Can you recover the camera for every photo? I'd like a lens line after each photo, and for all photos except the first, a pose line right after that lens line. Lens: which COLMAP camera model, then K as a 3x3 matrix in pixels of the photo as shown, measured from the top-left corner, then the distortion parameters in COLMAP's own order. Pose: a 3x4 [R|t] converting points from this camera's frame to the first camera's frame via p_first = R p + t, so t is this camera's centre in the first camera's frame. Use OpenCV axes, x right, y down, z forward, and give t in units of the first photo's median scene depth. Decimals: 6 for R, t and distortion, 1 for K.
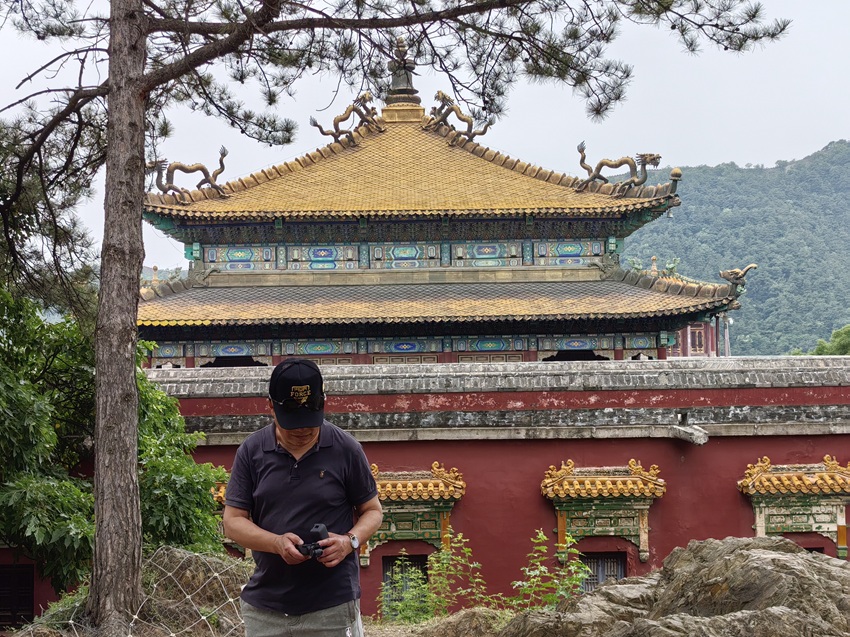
lens RADIAL K [[1048.3, 0, 430.3], [0, 1048.3, 315.7], [0, 0, 1]] dist [0.104450, -0.339570]
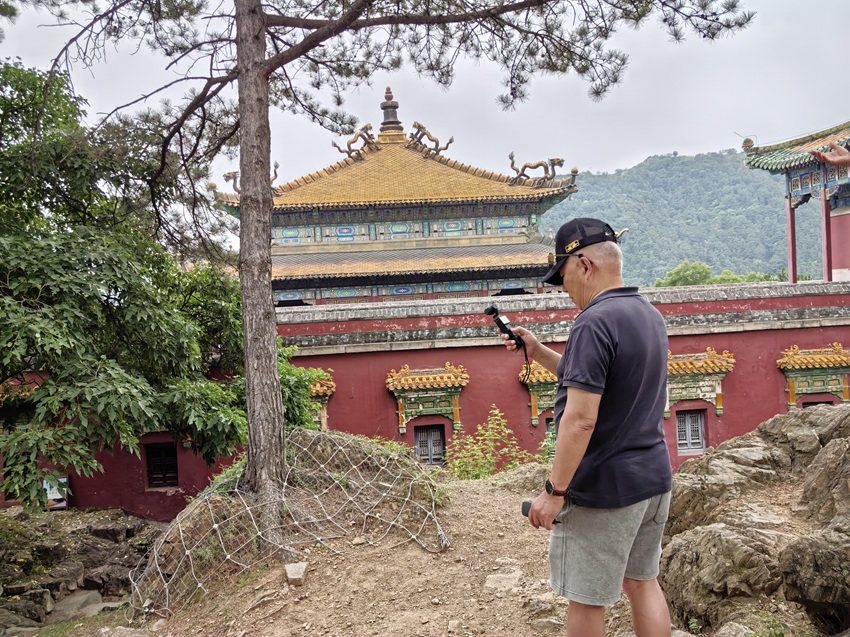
lens RADIAL K [[630.3, 0, 405.8], [0, 630.3, 320.0], [0, 0, 1]] dist [0.022422, -0.007279]
pose [[0.998782, -0.035819, 0.033920, -0.081164], [0.033581, 0.997361, 0.064369, 0.021997], [-0.036136, -0.063152, 0.997350, 0.127390]]
